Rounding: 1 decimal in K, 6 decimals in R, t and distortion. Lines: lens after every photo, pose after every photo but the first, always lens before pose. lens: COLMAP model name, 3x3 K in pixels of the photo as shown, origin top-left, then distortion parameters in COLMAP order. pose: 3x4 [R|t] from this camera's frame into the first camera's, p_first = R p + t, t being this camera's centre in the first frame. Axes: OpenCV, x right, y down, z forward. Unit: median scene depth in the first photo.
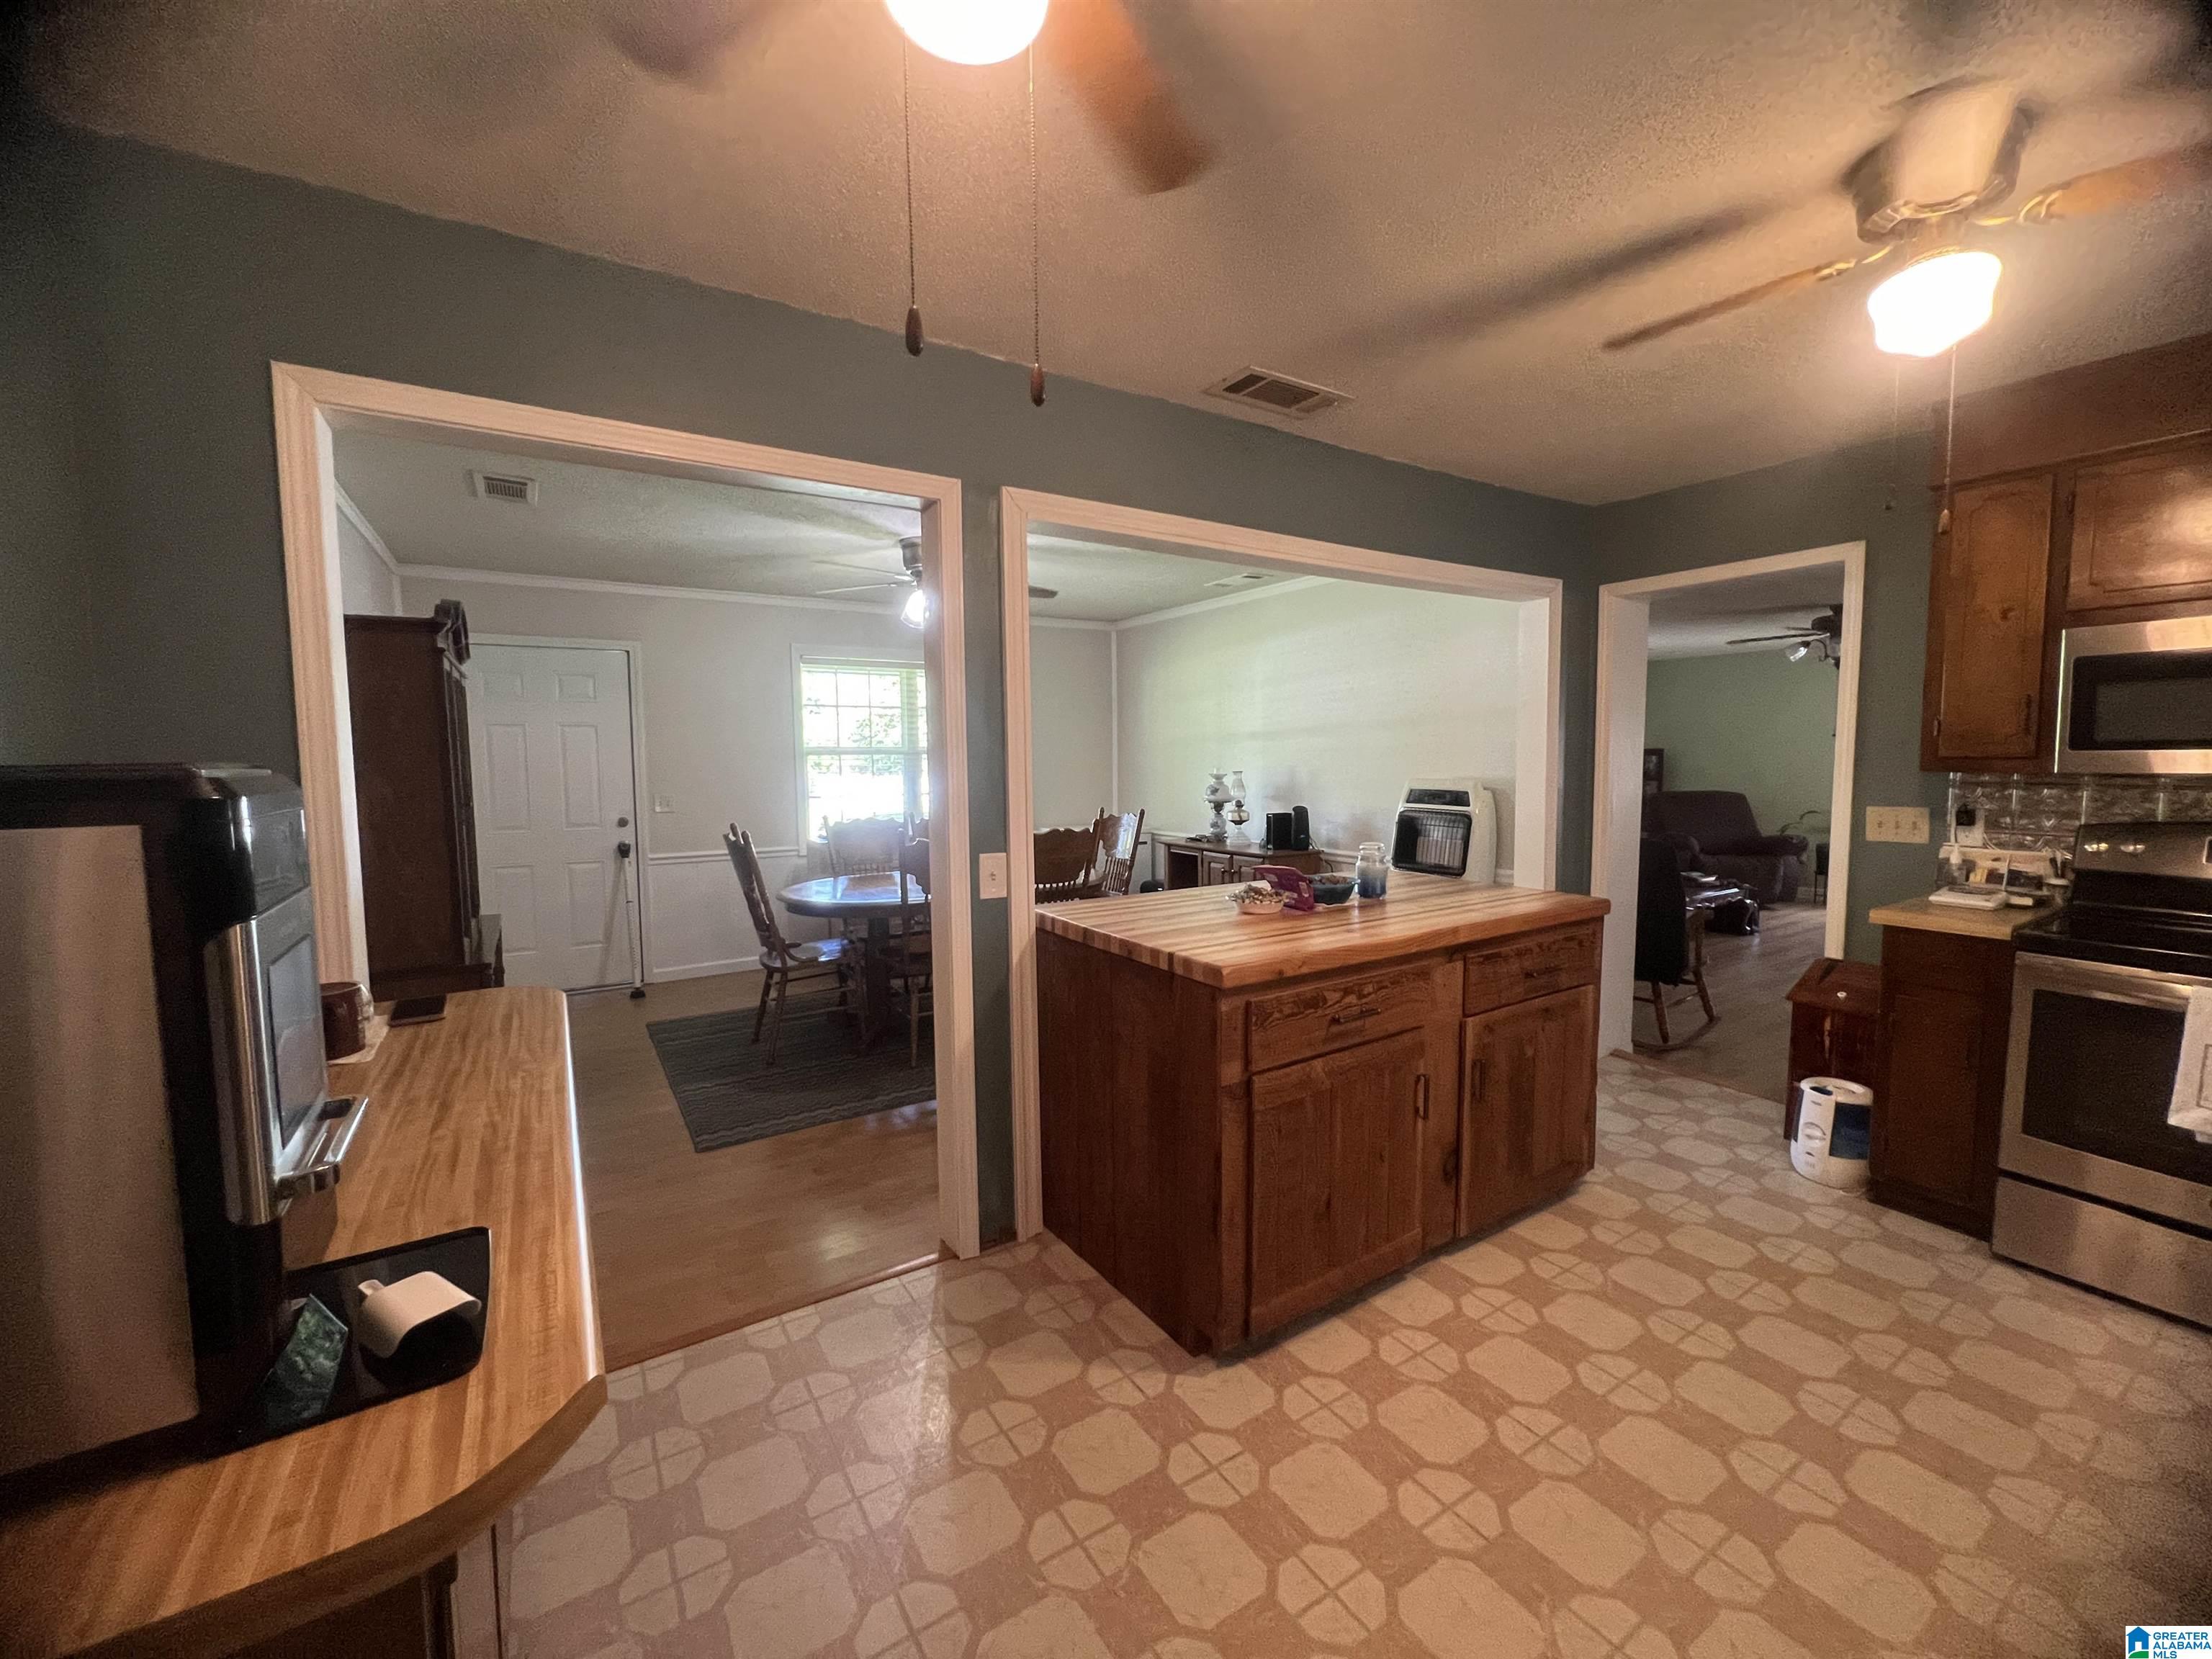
lens RADIAL K [[885.5, 0, 1107.1], [0, 885.5, 820.7], [0, 0, 1]] dist [-0.003082, 0.000288]
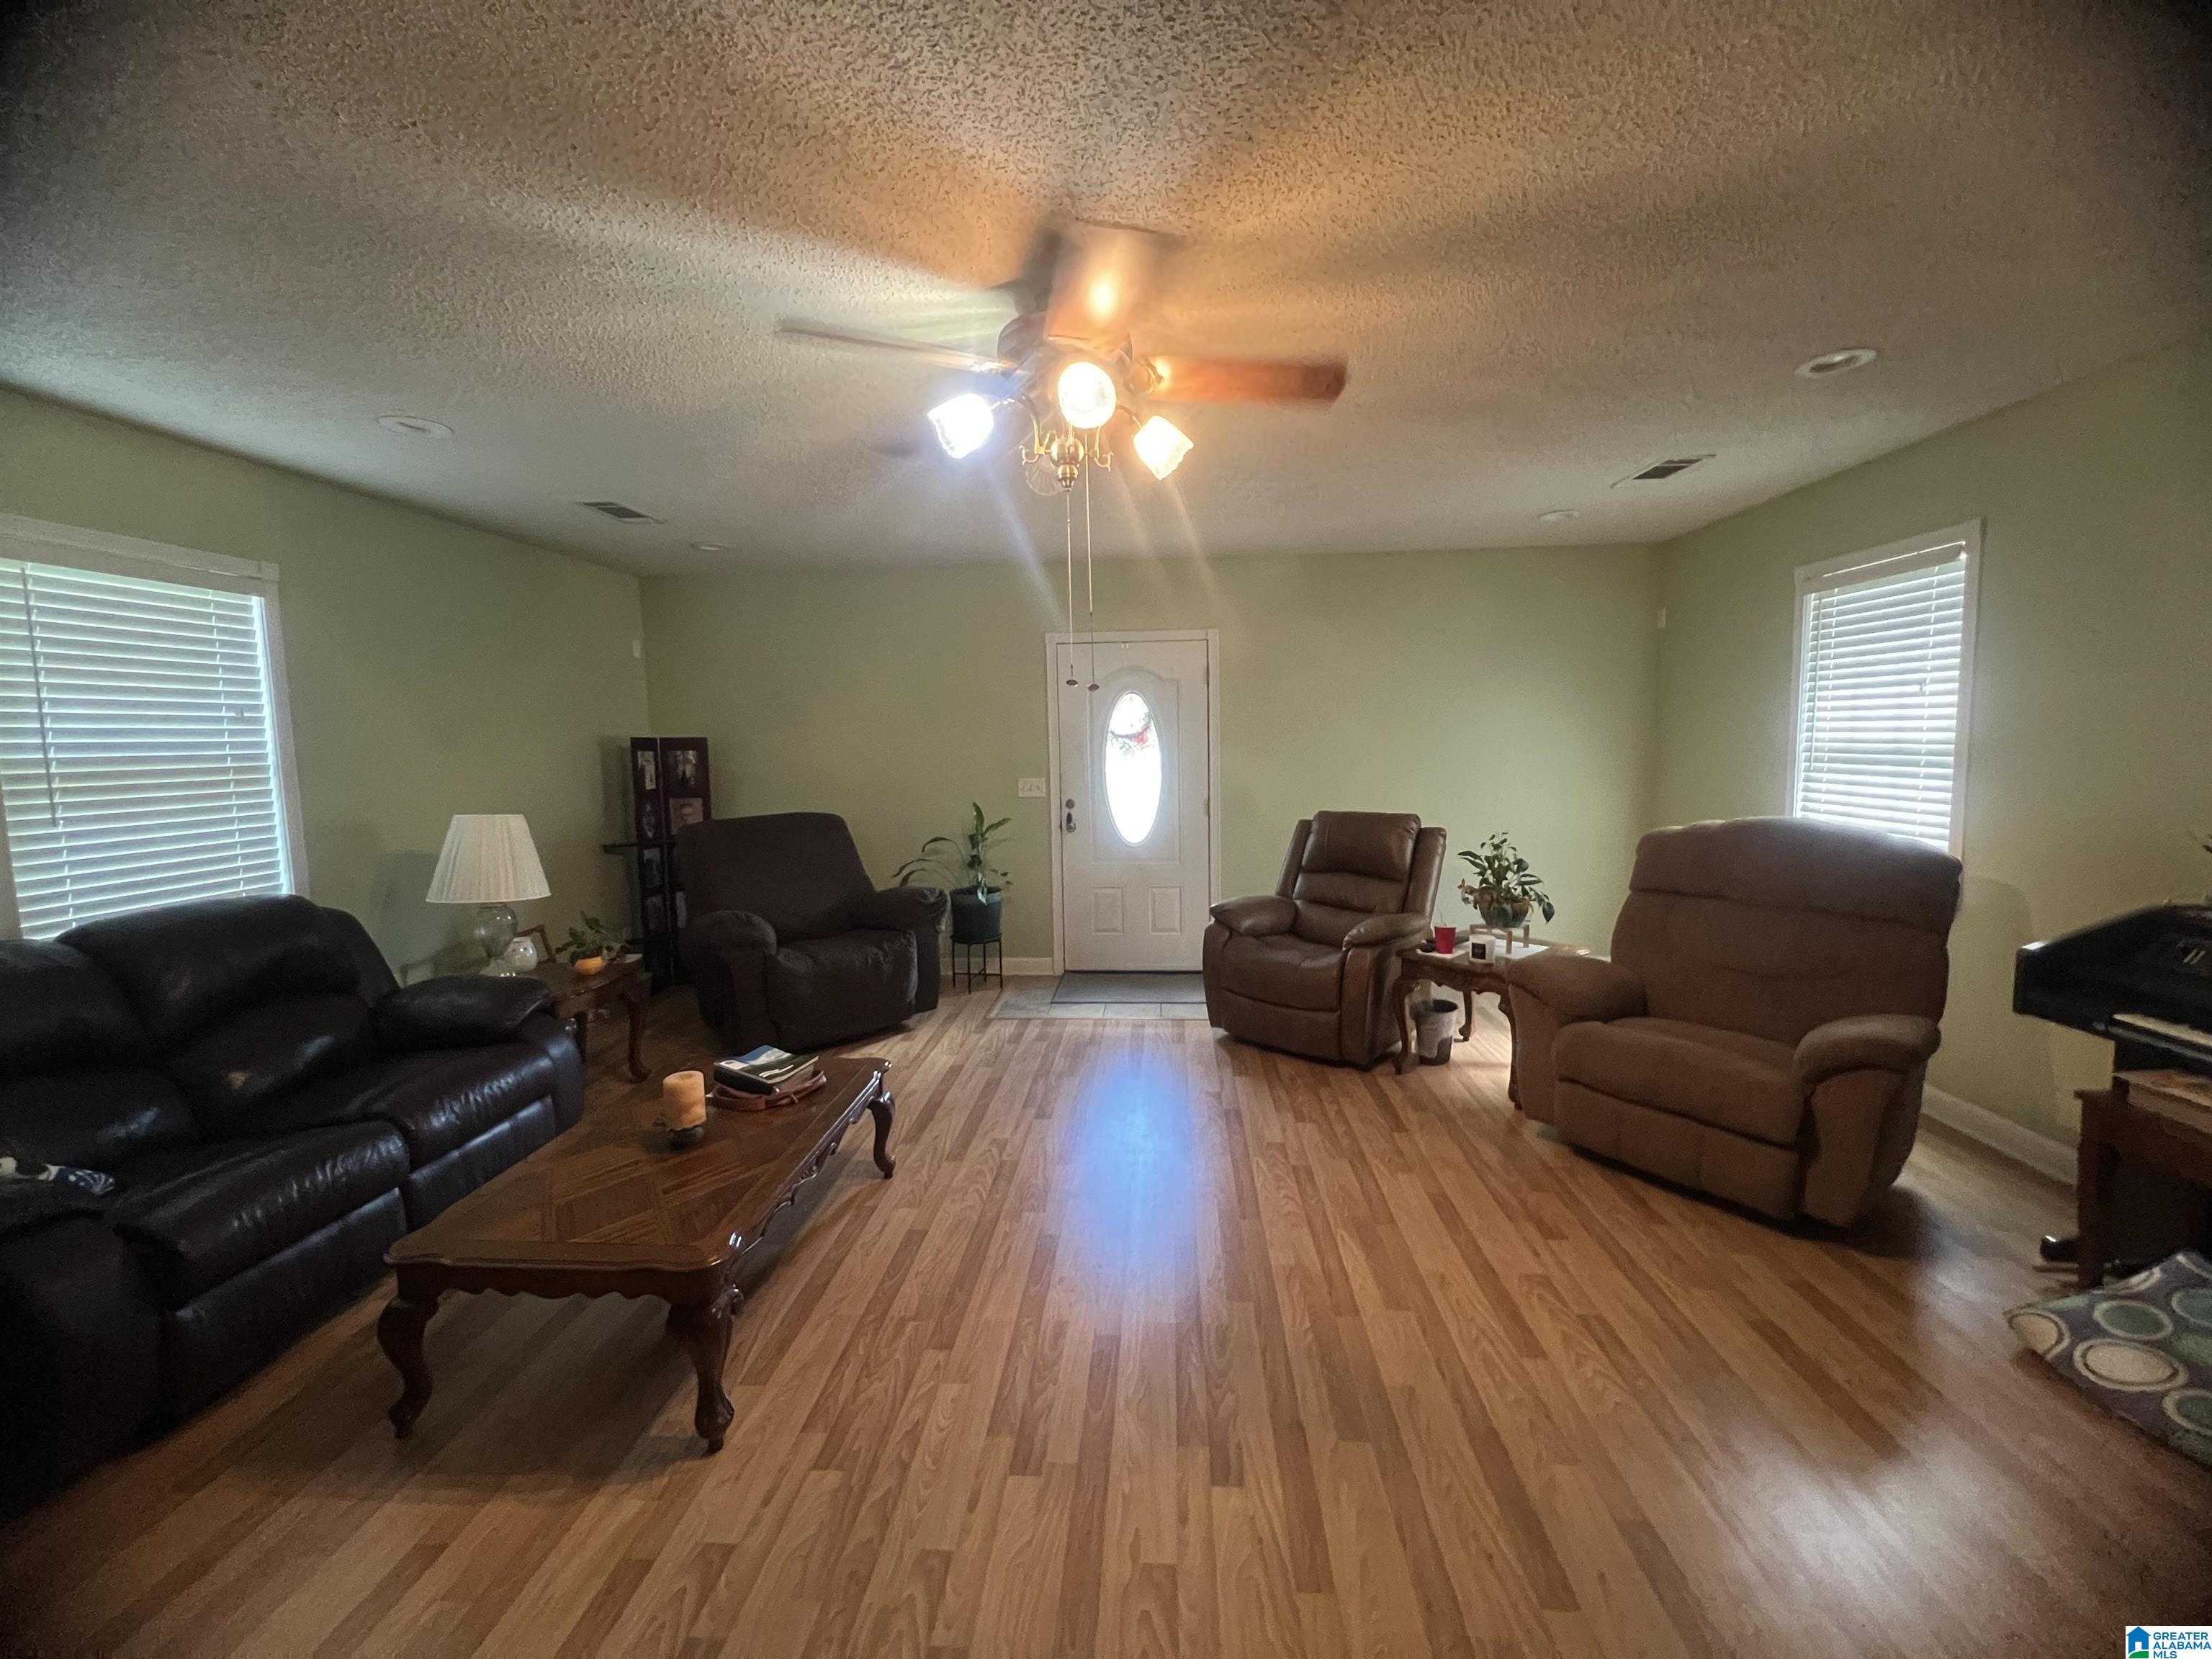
lens RADIAL K [[885.5, 0, 1107.1], [0, 885.5, 820.7], [0, 0, 1]] dist [-0.003082, 0.000288]
pose [[0.592913, -0.076475, 0.801627, 1.342357], [0.073634, 0.996459, 0.040600, -0.136430], [-0.801893, 0.034954, 0.596444, 1.918004]]
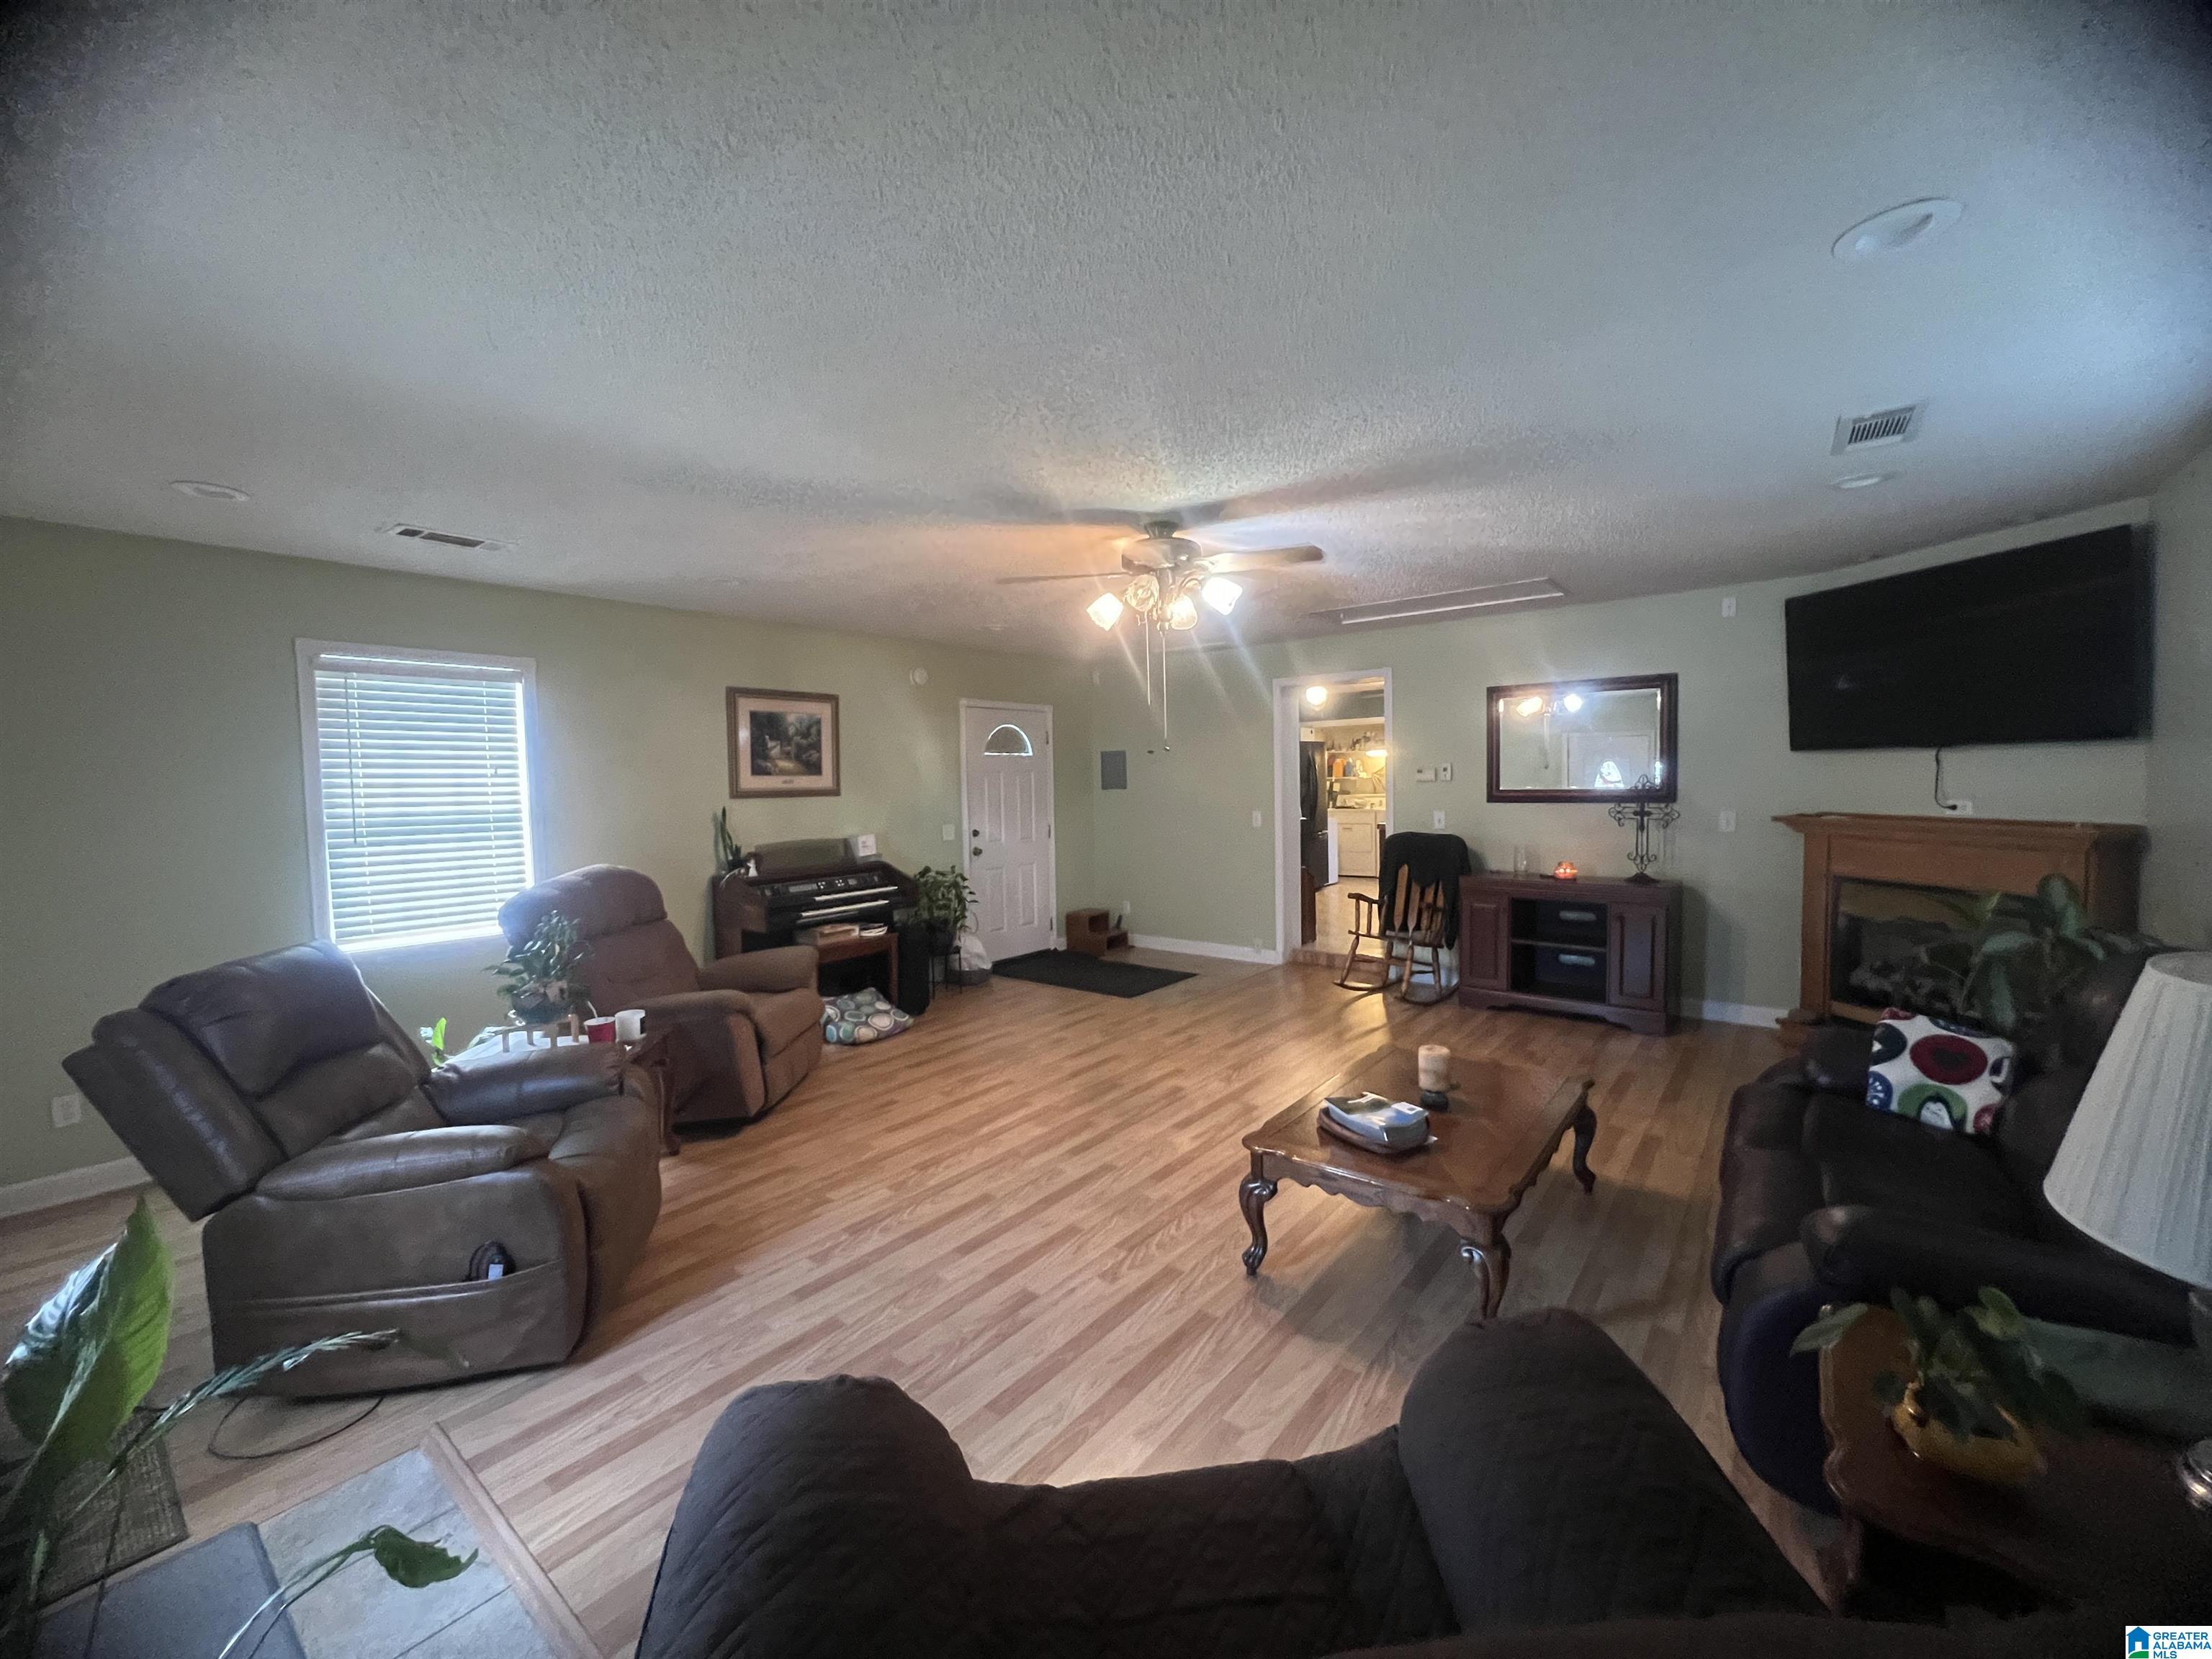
lens RADIAL K [[885.5, 0, 1107.1], [0, 885.5, 820.7], [0, 0, 1]] dist [-0.003082, 0.000288]
pose [[-0.944757, 0.044617, -0.324720, 2.589683], [0.006657, 0.993100, 0.117083, -0.292559], [0.327703, 0.108453, -0.938535, 3.788699]]
